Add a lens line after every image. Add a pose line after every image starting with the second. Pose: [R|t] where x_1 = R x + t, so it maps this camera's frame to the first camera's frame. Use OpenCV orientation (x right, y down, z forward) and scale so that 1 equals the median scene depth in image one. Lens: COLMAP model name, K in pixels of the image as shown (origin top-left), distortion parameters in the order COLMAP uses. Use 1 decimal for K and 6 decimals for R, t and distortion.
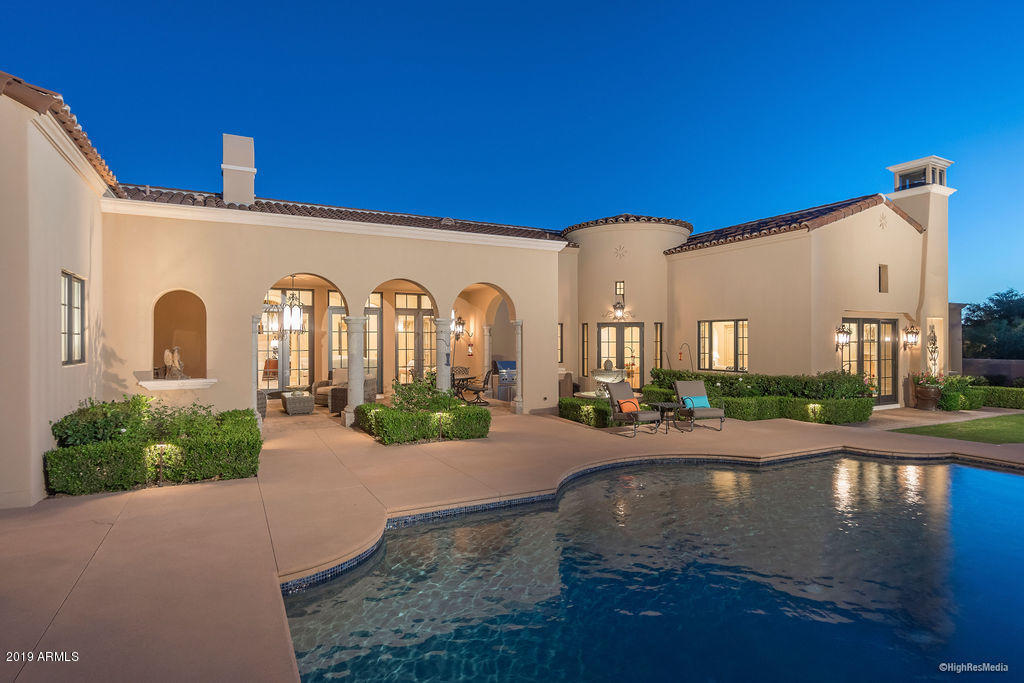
lens RADIAL K [[533.8, 0, 509.2], [0, 533.8, 338.4], [0, 0, 1]] dist [-0.000750, 0.001486]
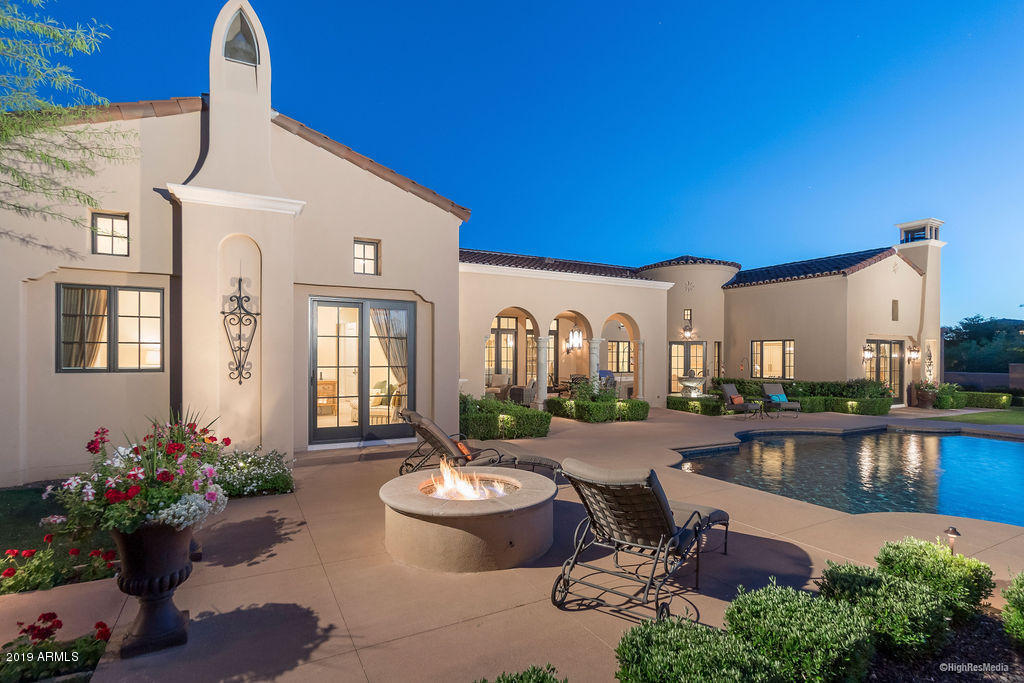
lens RADIAL K [[505.8, 0, 511.2], [0, 505.8, 357.8], [0, 0, 1]] dist [0.000066, 0.000928]
pose [[0.999754, 0.006216, 0.021290, -0.277254], [-0.006405, 0.999941, 0.008808, 0.002191], [-0.021234, -0.008942, 0.999735, -0.240510]]
